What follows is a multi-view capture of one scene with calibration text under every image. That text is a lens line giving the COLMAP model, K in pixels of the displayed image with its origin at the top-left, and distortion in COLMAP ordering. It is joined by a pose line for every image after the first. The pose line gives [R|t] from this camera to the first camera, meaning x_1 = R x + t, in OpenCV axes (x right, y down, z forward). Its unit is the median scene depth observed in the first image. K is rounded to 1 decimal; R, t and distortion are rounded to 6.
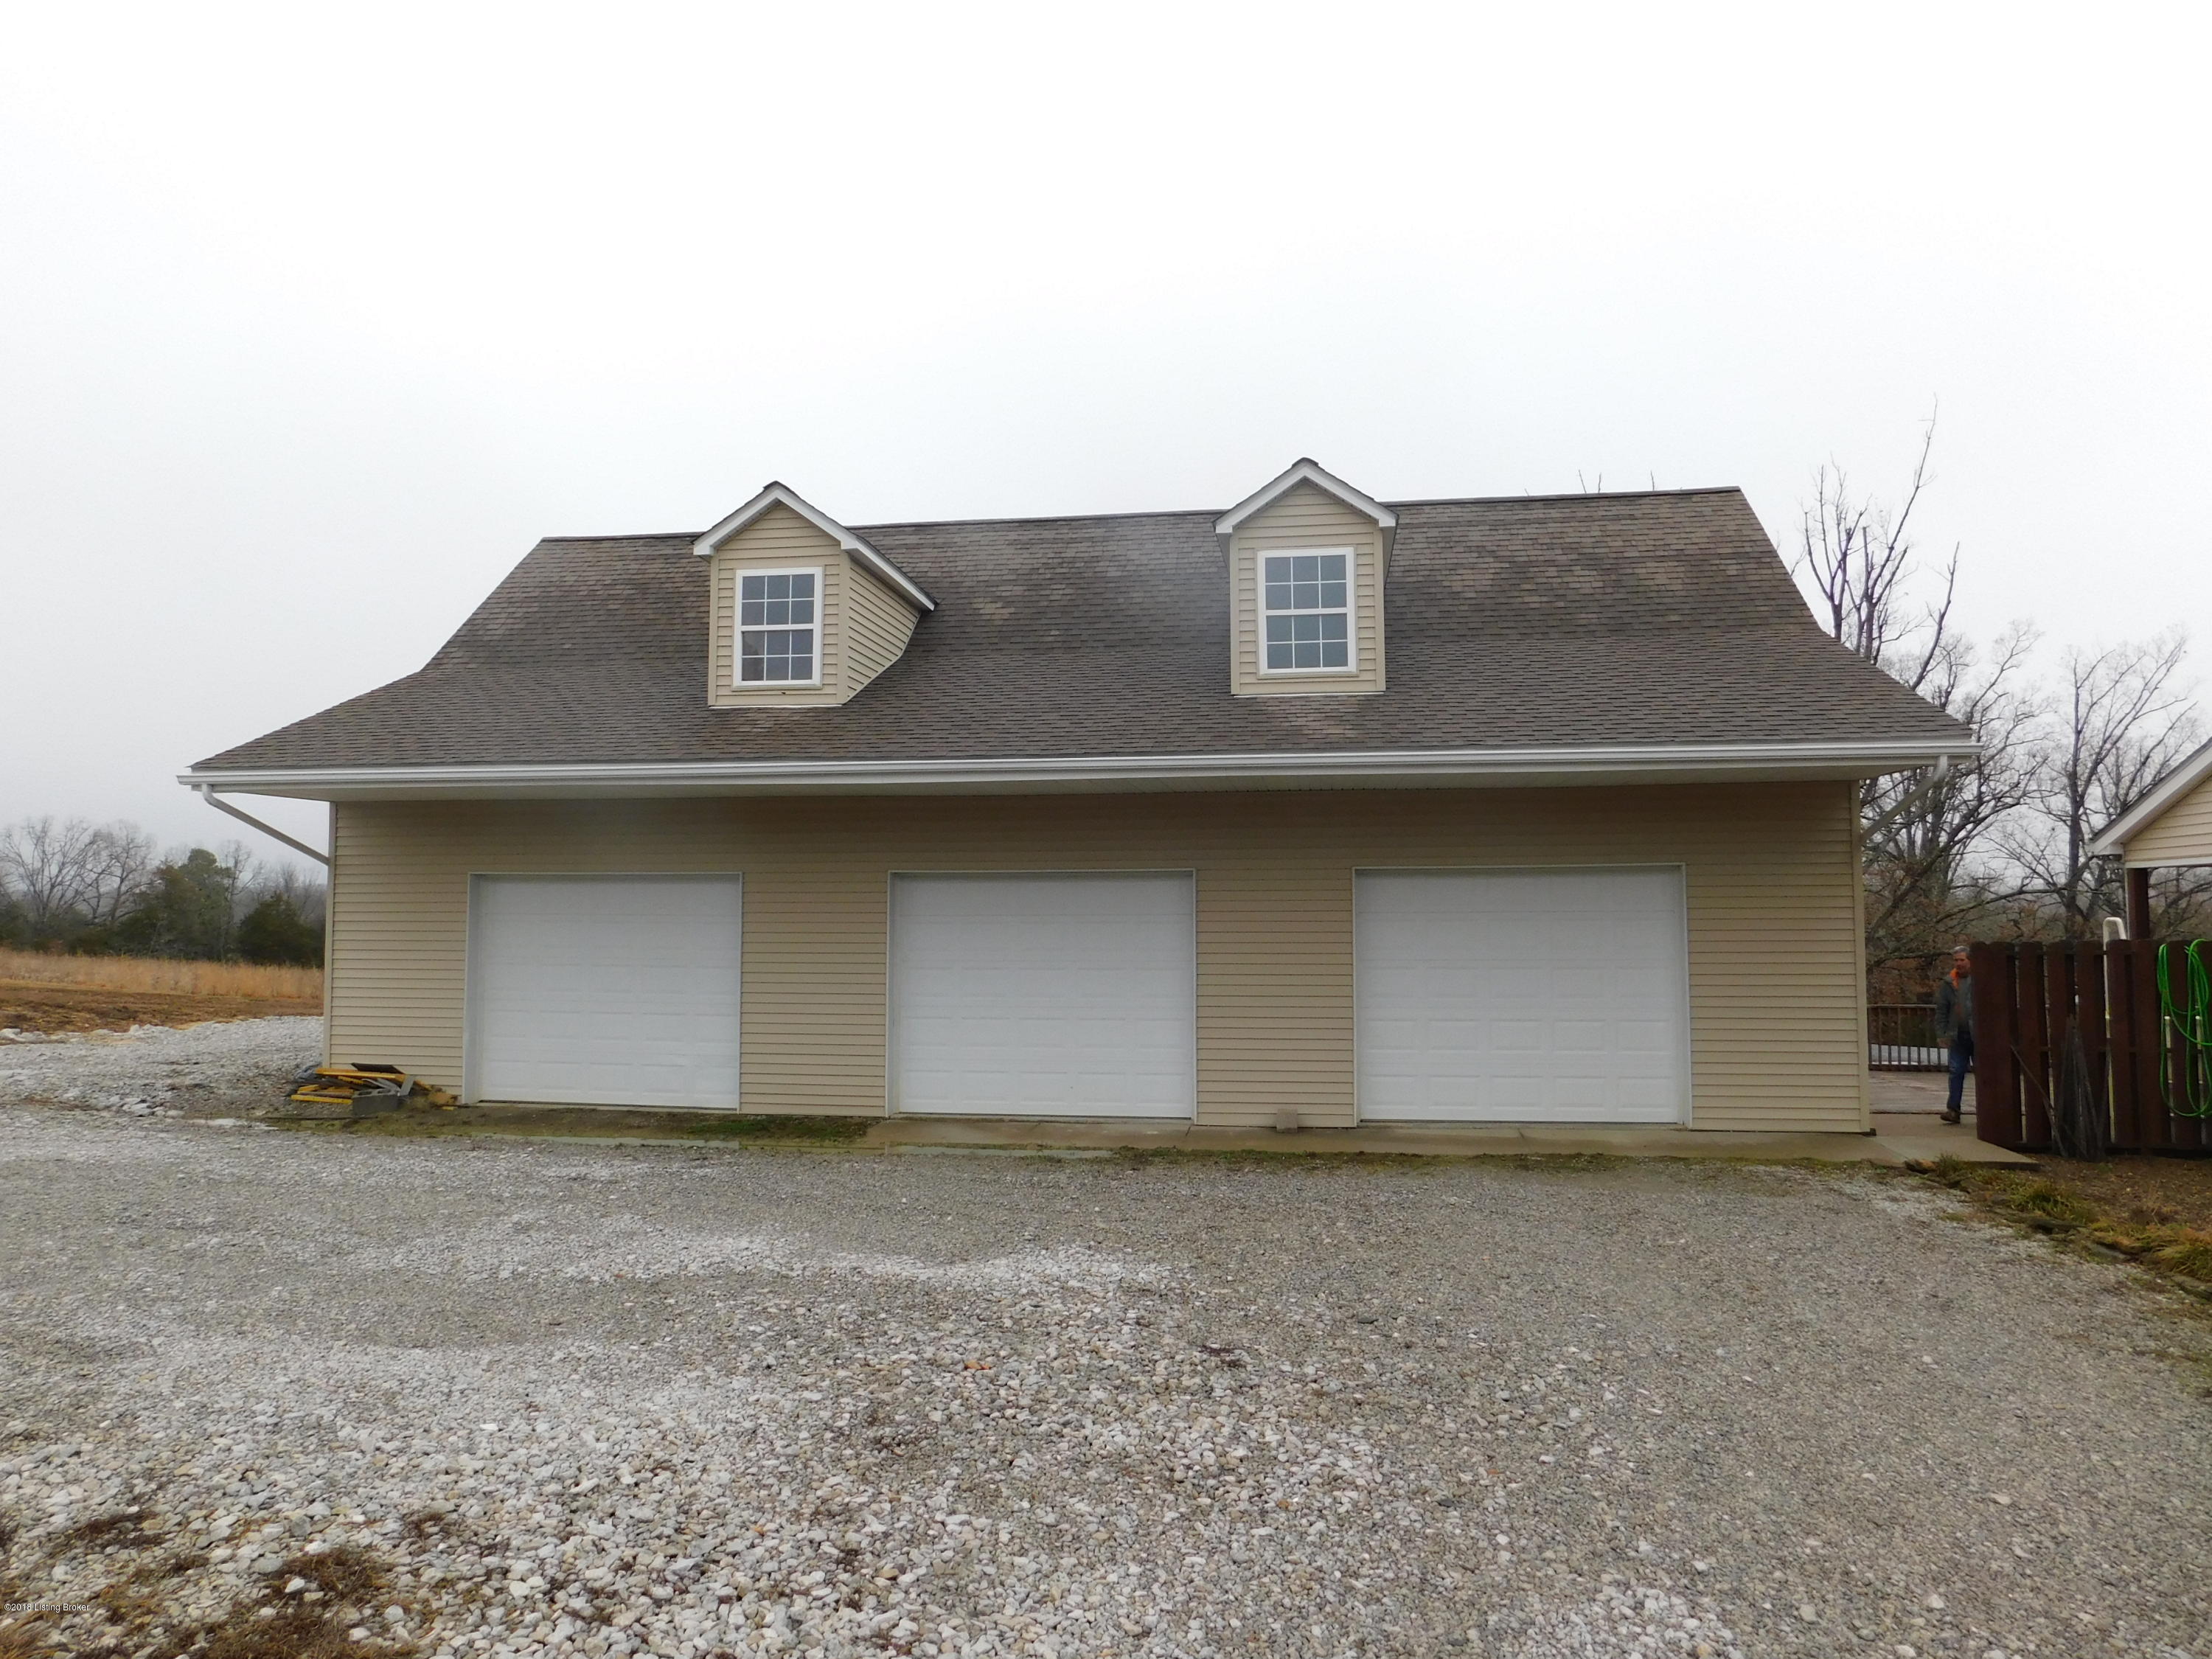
lens RADIAL K [[1493.1, 0, 1101.4], [0, 1493.1, 824.2], [0, 0, 1]] dist [-0.053561, 0.022965]
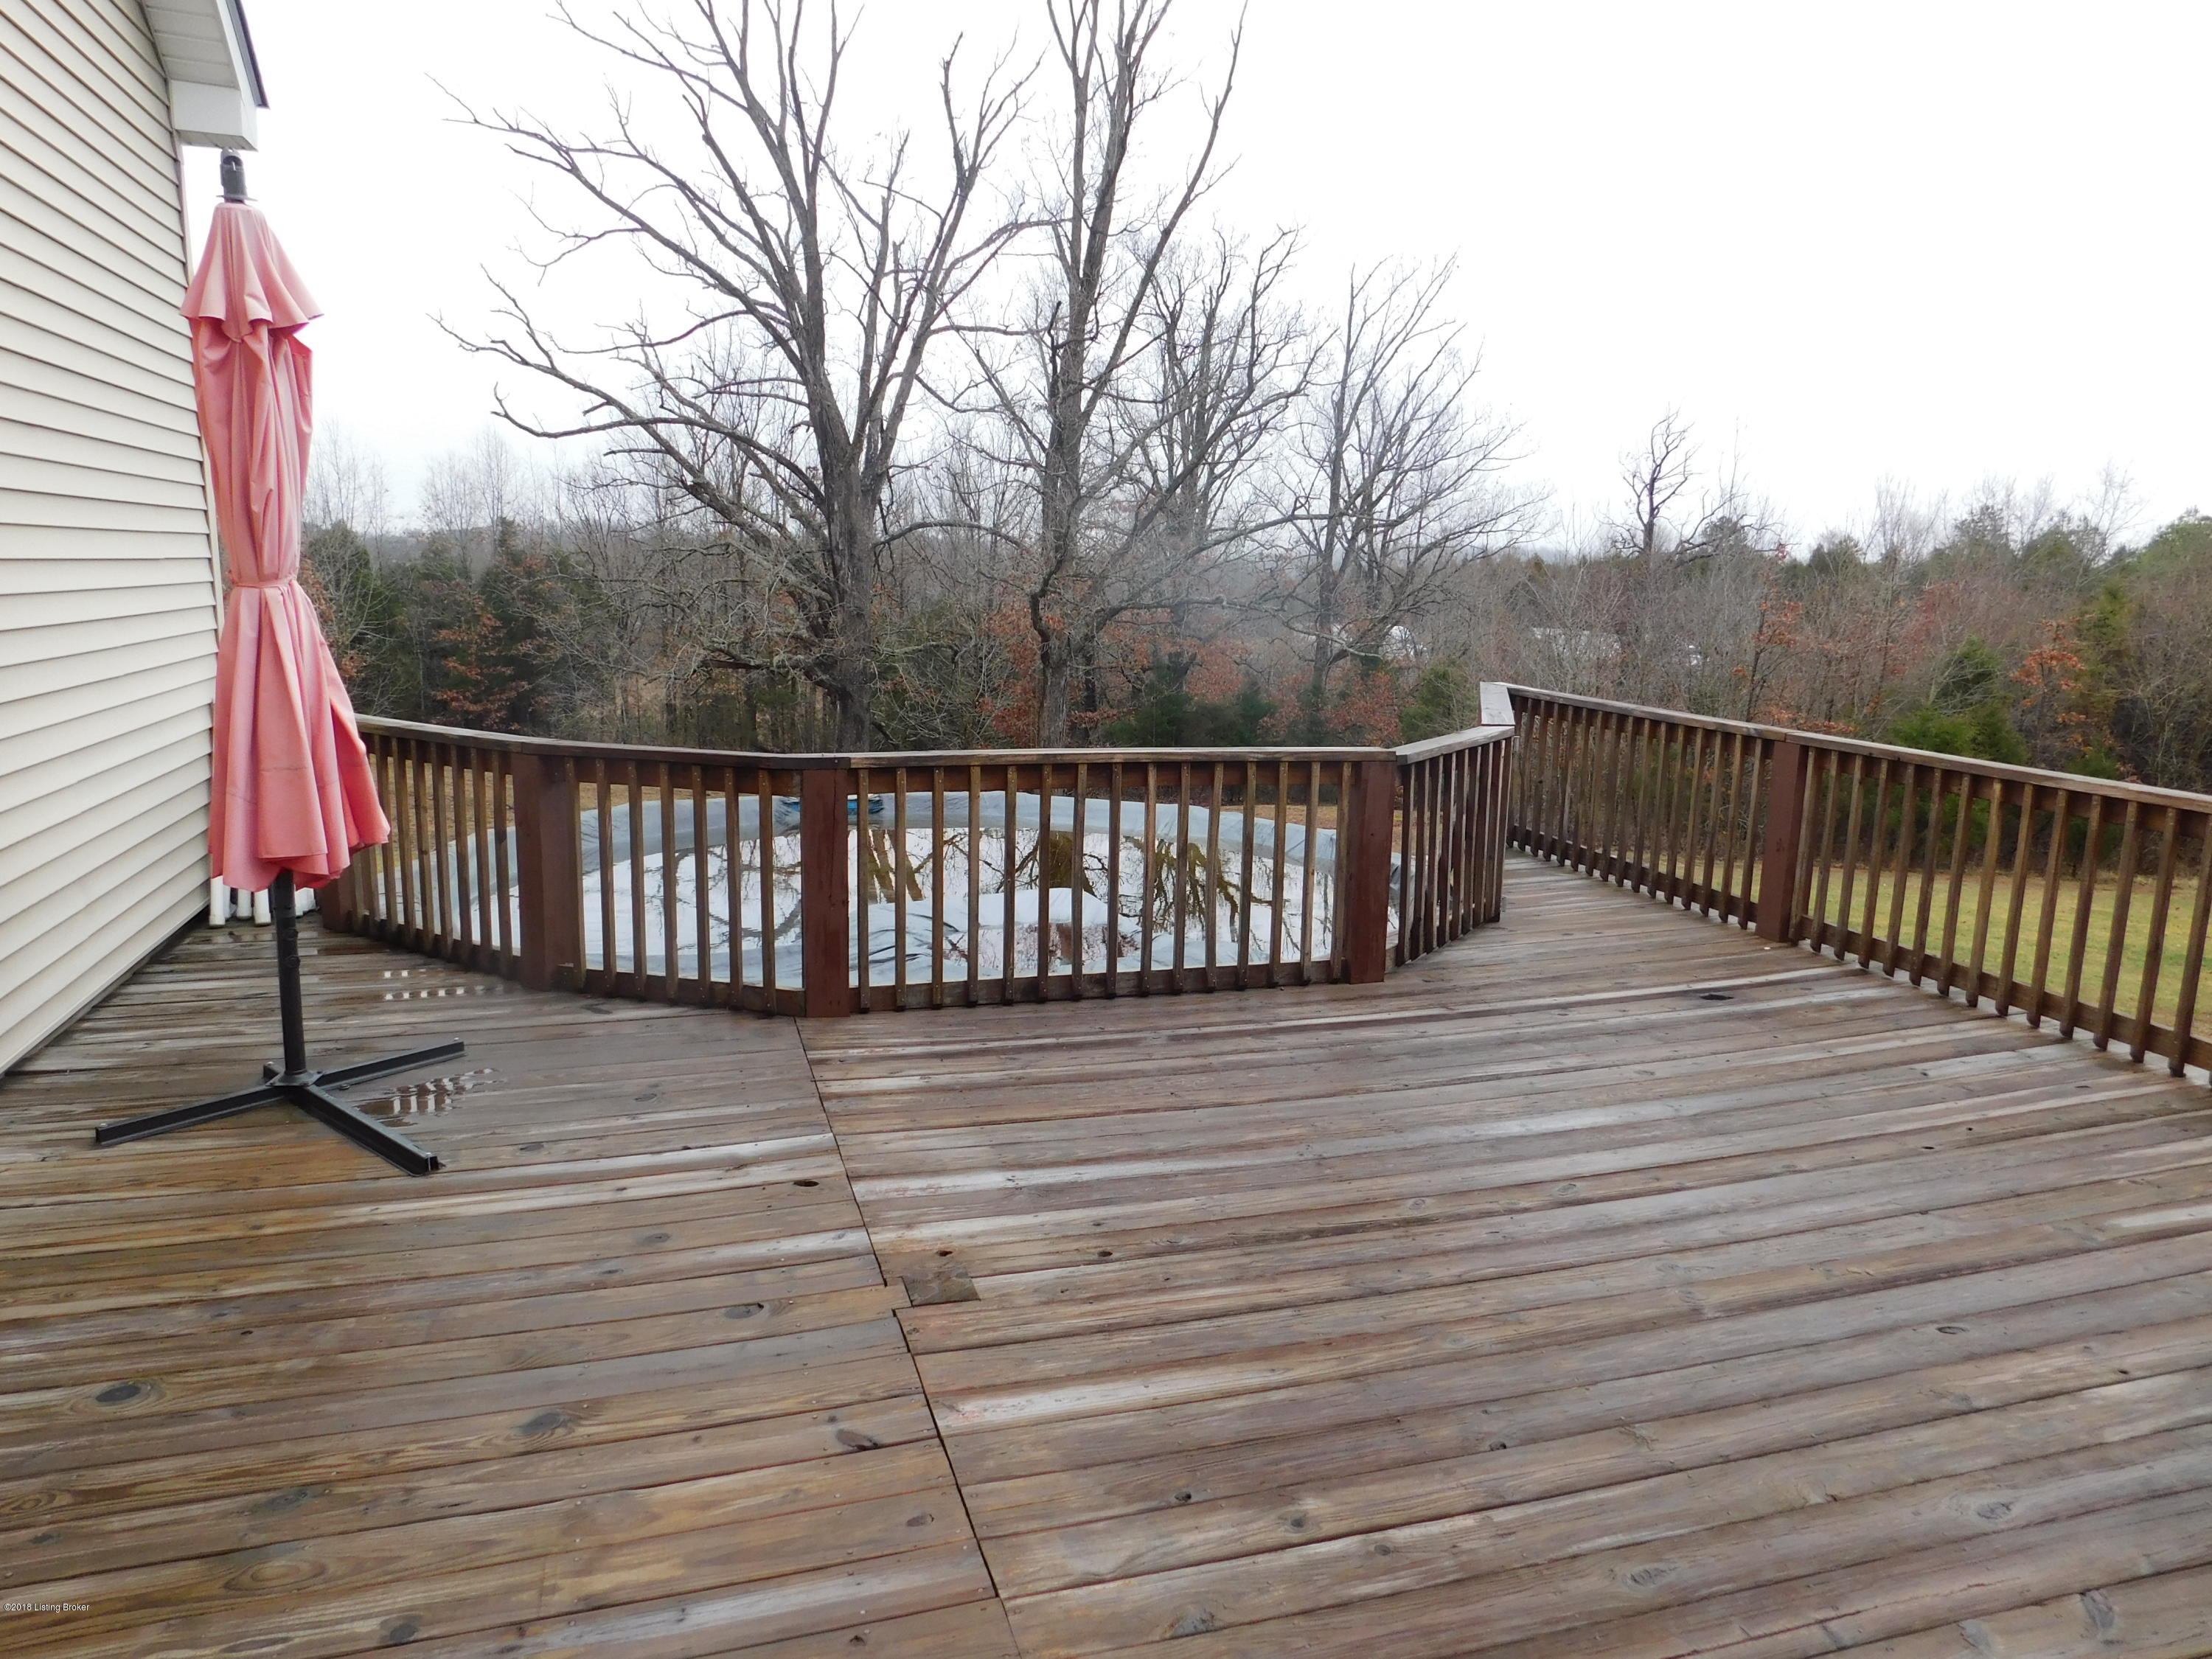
lens RADIAL K [[1493.1, 0, 1102.0], [0, 1493.1, 829.4], [0, 0, 1]] dist [-0.053561, 0.022965]
pose [[0.899182, -0.064771, 0.432755, 0.135127], [-0.035683, 0.974836, 0.220047, 0.025359], [-0.436118, -0.213305, 0.874244, 0.232721]]
